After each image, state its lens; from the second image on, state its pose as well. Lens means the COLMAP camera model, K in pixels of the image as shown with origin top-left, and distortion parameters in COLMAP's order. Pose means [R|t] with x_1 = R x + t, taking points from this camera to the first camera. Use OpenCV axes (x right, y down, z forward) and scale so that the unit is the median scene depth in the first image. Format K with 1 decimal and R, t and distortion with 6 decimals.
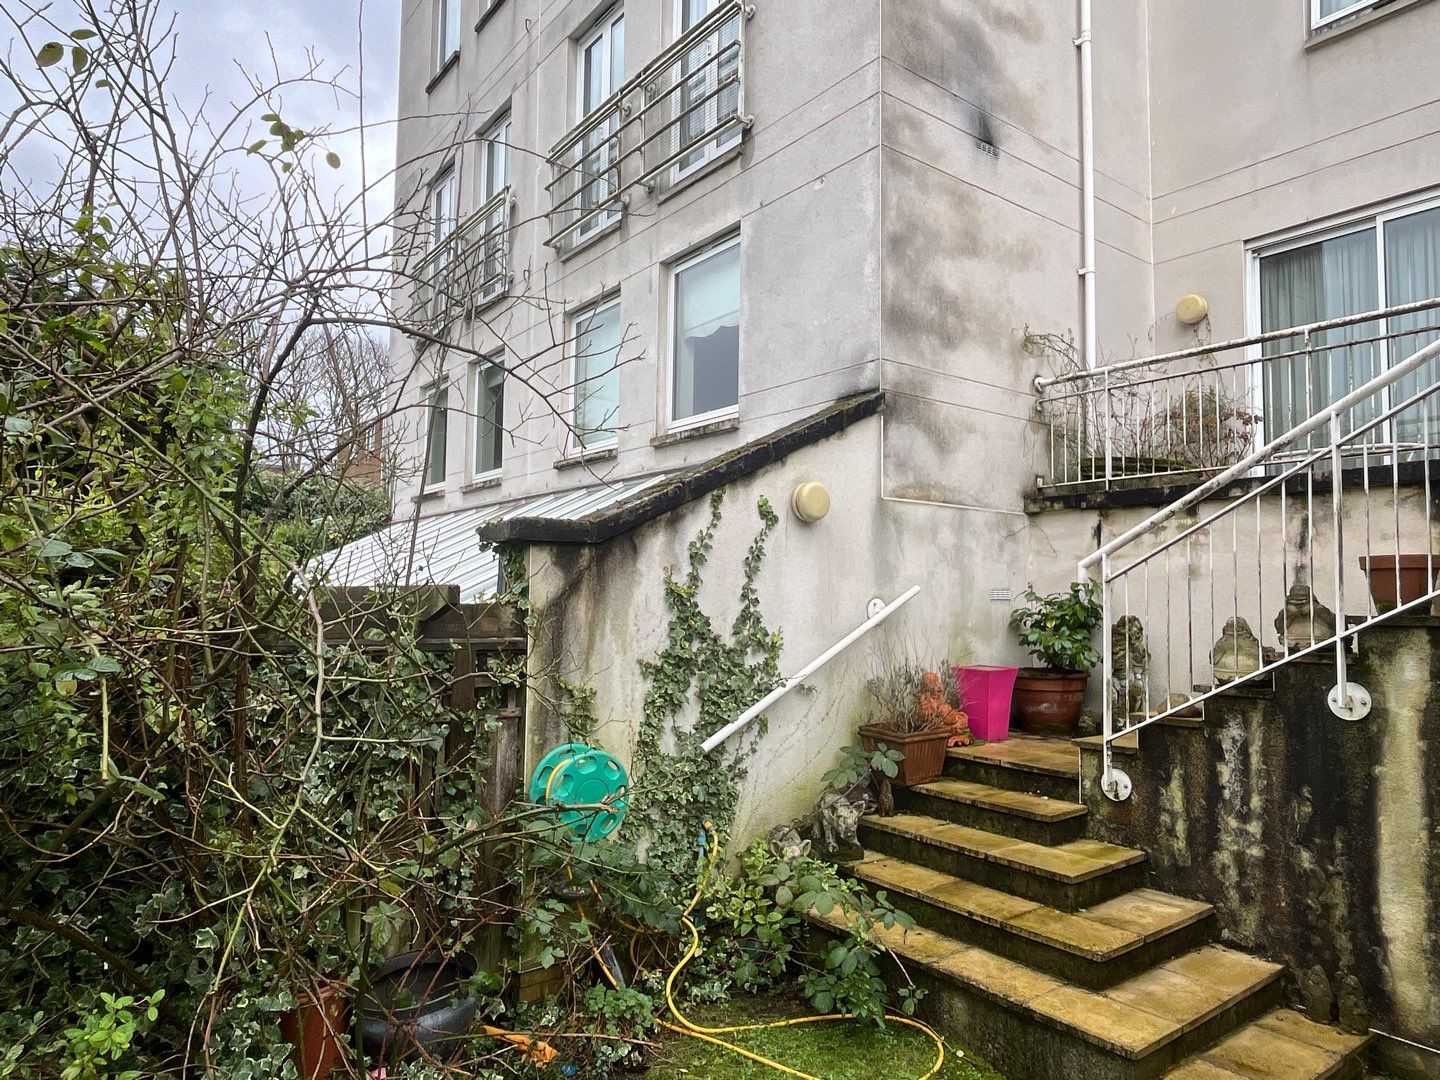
lens RADIAL K [[919.3, 0, 720.0], [0, 919.3, 540.0], [0, 0, 1]] dist [-0.006961, 0.004085]
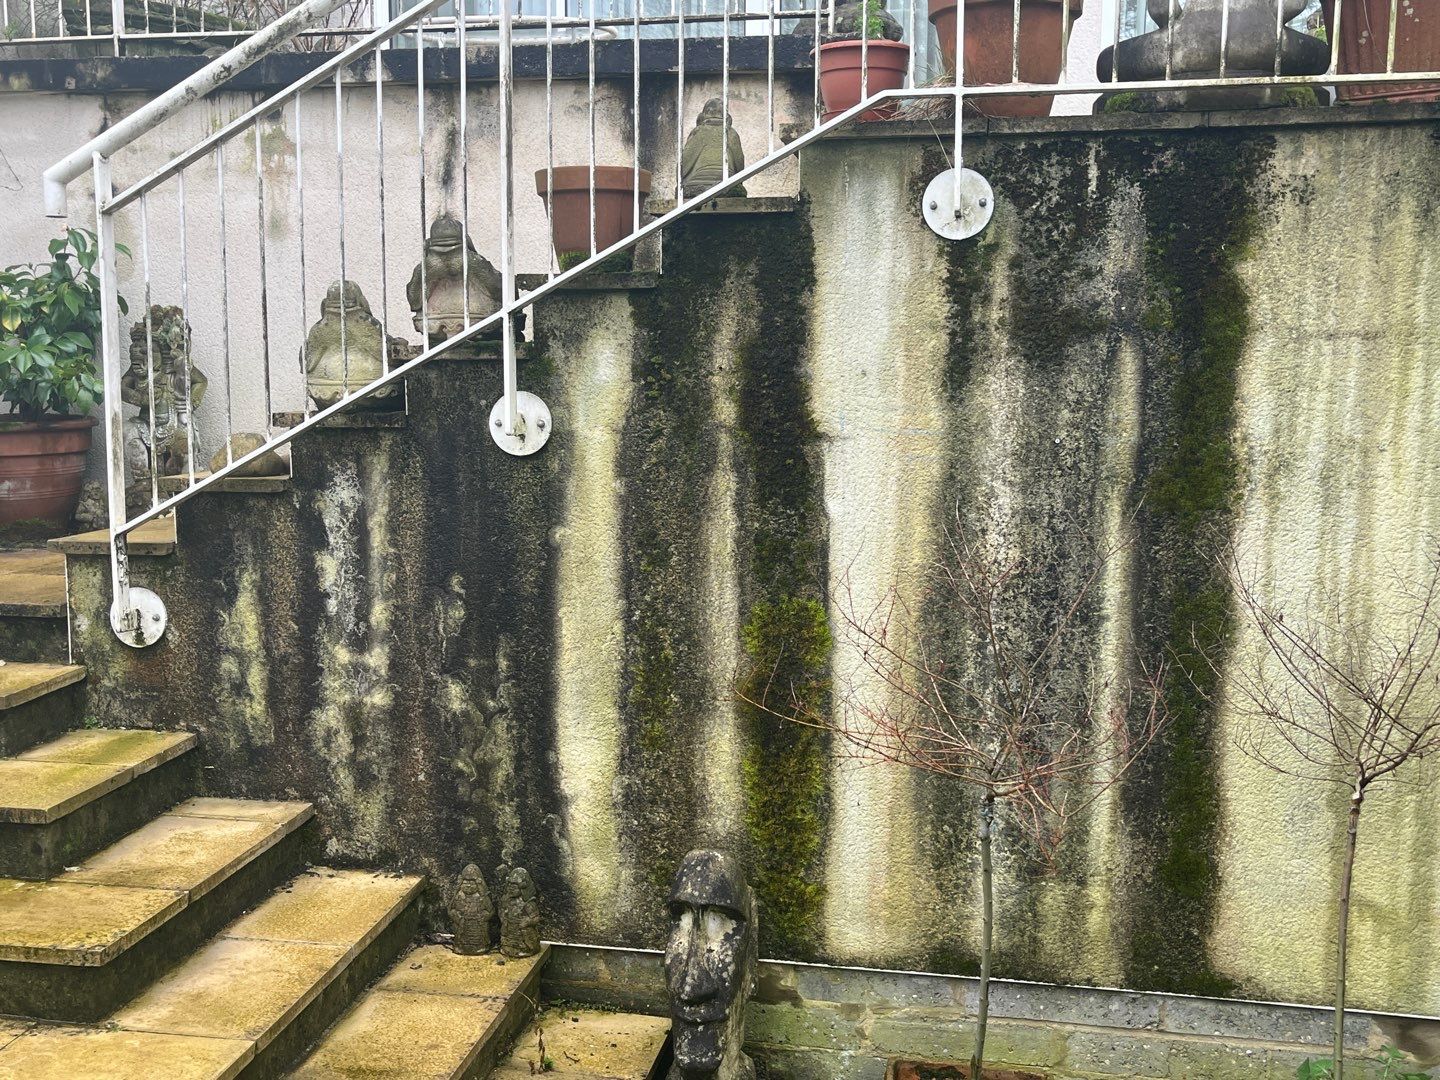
lens RADIAL K [[1654.8, 0, 720.0], [0, 1654.8, 540.0], [0, 0, 1]] dist [0.098095, -0.257583]
pose [[0.747023, -0.101860, 0.656949, 0.075513], [-0.033515, 0.981165, 0.190240, 0.040877], [-0.663953, -0.164131, 0.729539, 0.125161]]
